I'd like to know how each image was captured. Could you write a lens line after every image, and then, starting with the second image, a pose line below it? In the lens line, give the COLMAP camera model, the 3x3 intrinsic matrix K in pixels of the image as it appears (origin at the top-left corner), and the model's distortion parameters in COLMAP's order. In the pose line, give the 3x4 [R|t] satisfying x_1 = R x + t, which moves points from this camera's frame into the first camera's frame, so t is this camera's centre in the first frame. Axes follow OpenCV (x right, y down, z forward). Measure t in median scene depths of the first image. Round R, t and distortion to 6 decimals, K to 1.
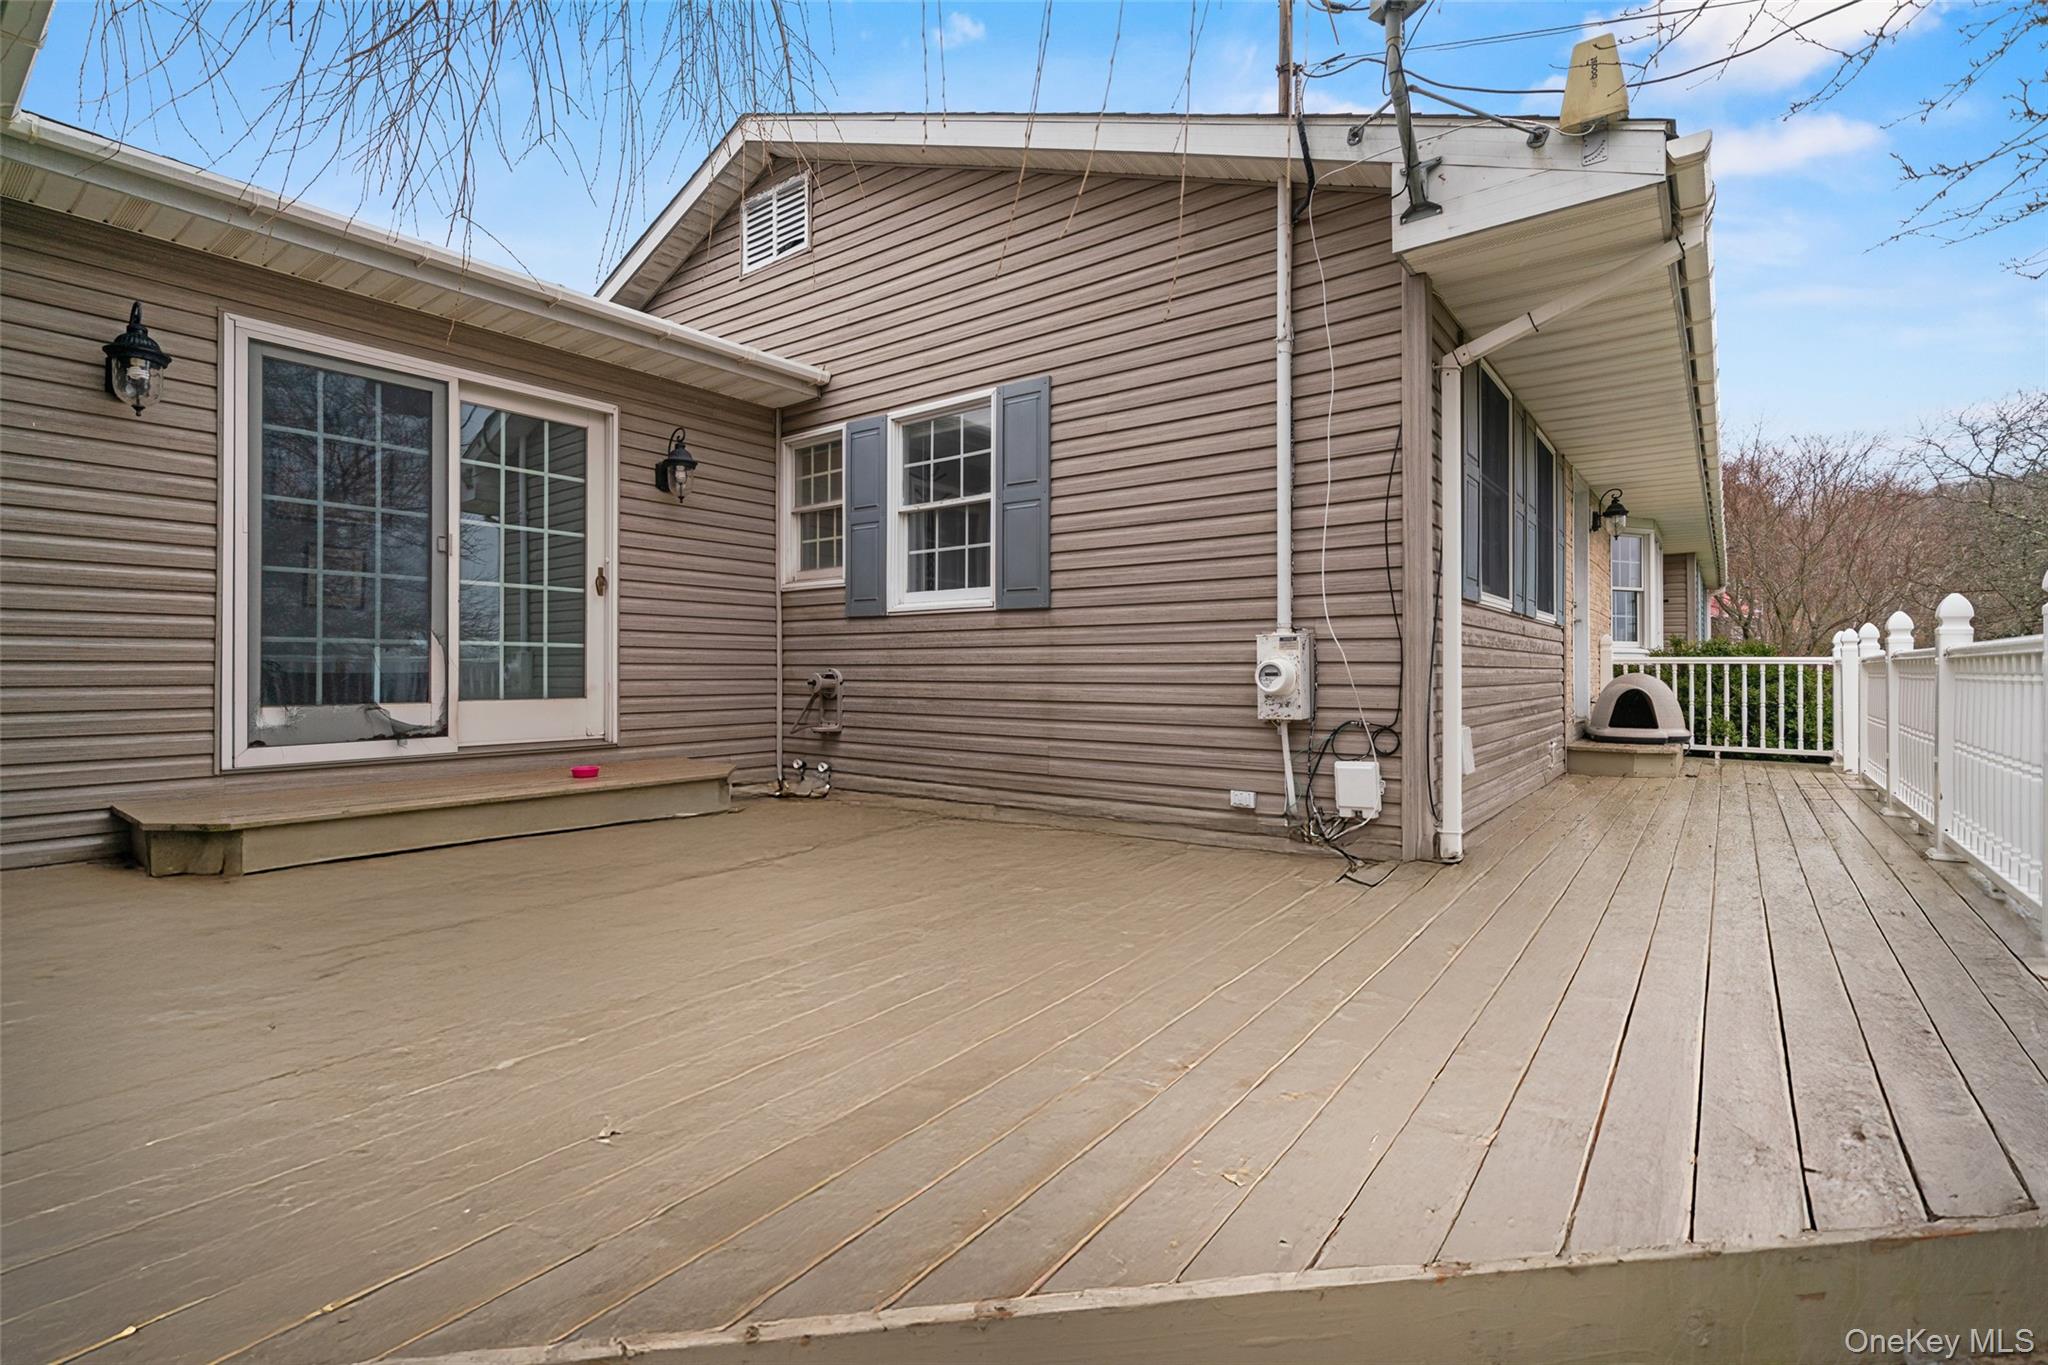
lens RADIAL K [[933.0, 0, 1026.0], [0, 933.0, 672.3], [0, 0, 1]] dist [0.004161, 0.000419]
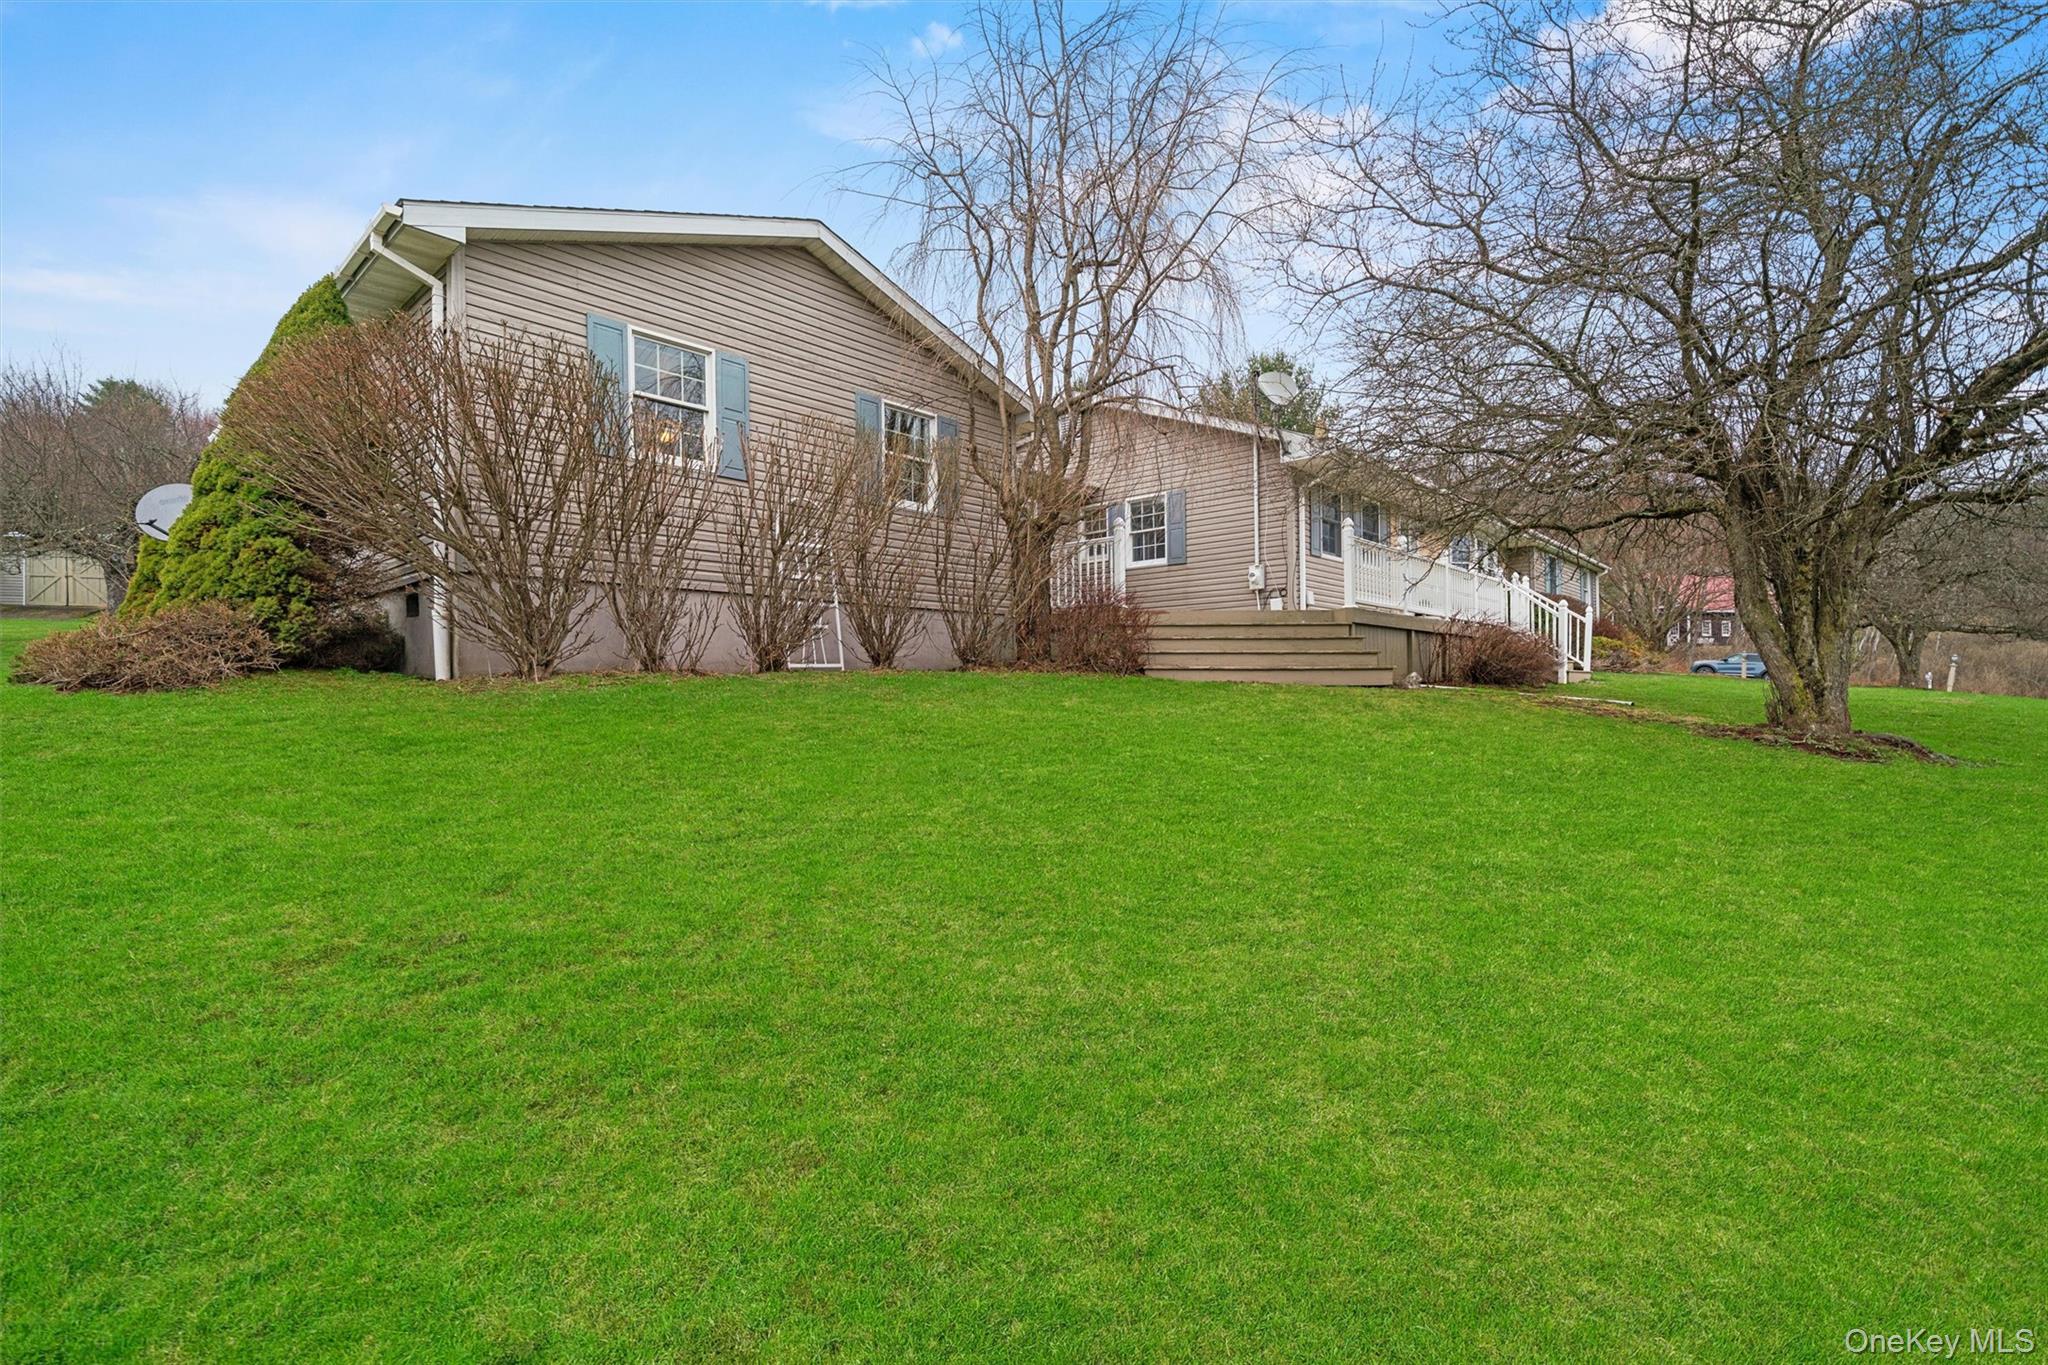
lens RADIAL K [[836.7, 0, 1024.1], [0, 836.7, 683.4], [0, 0, 1]] dist [-0.002200, -0.000241]
pose [[0.992725, -0.001294, -0.120399, -0.162428], [0.001335, 0.999999, 0.000262, 0.305452], [0.120398, -0.000421, 0.992726, -1.690628]]
